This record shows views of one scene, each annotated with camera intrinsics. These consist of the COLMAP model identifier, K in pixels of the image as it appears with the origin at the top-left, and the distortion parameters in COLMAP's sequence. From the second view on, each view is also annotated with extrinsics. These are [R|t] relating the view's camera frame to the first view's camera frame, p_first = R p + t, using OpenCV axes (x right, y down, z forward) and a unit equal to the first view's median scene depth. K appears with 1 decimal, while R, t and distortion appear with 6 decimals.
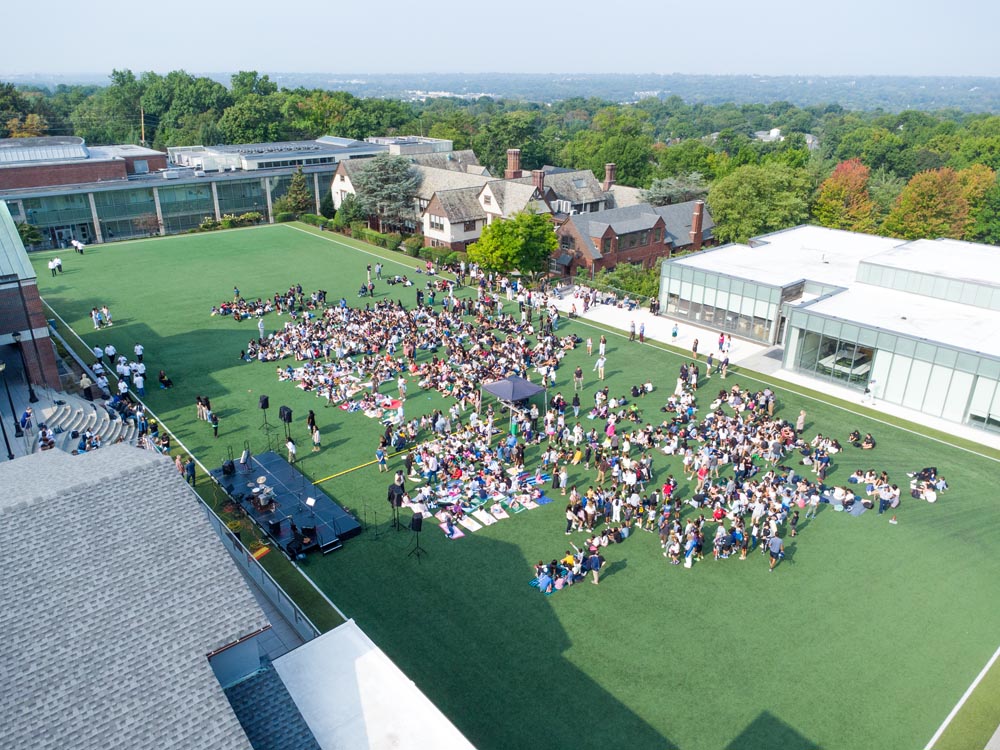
lens RADIAL K [[724.3, 0, 498.2], [0, 724.3, 374.0], [0, 0, 1]] dist [0.020097, -0.023311]
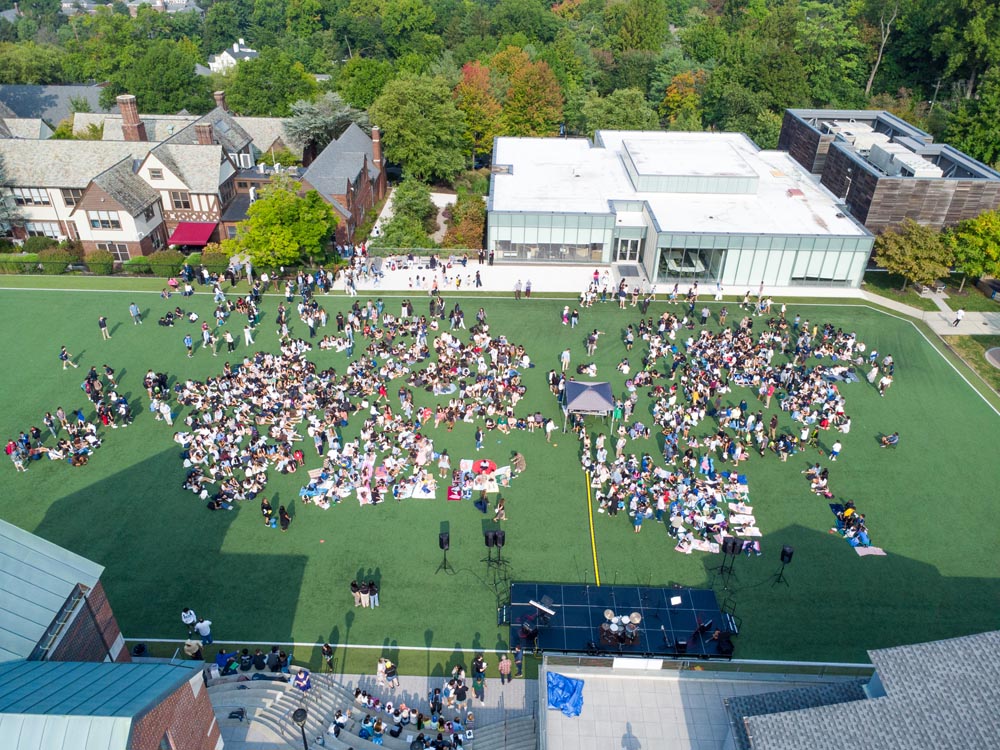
lens RADIAL K [[724.3, 0, 498.2], [0, 724.3, 374.0], [0, 0, 1]] dist [0.020097, -0.023311]
pose [[0.673622, -0.394482, 0.624994, -0.445226], [0.276518, 0.918745, 0.281859, -0.212689], [-0.685399, -0.017045, 0.727968, 0.238988]]
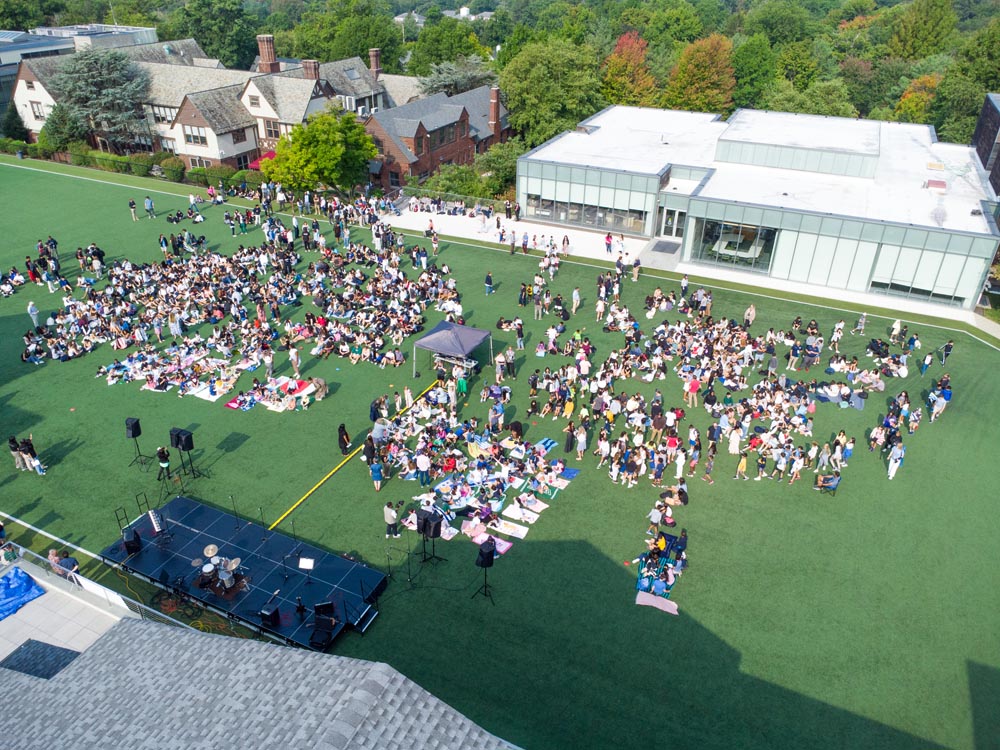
lens RADIAL K [[724.3, 0, 498.2], [0, 724.3, 374.0], [0, 0, 1]] dist [0.020097, -0.023311]
pose [[0.914097, -0.202266, 0.351447, -0.149523], [0.152533, 0.974570, 0.164157, -0.044367], [-0.375713, -0.096448, 0.921704, 0.152458]]
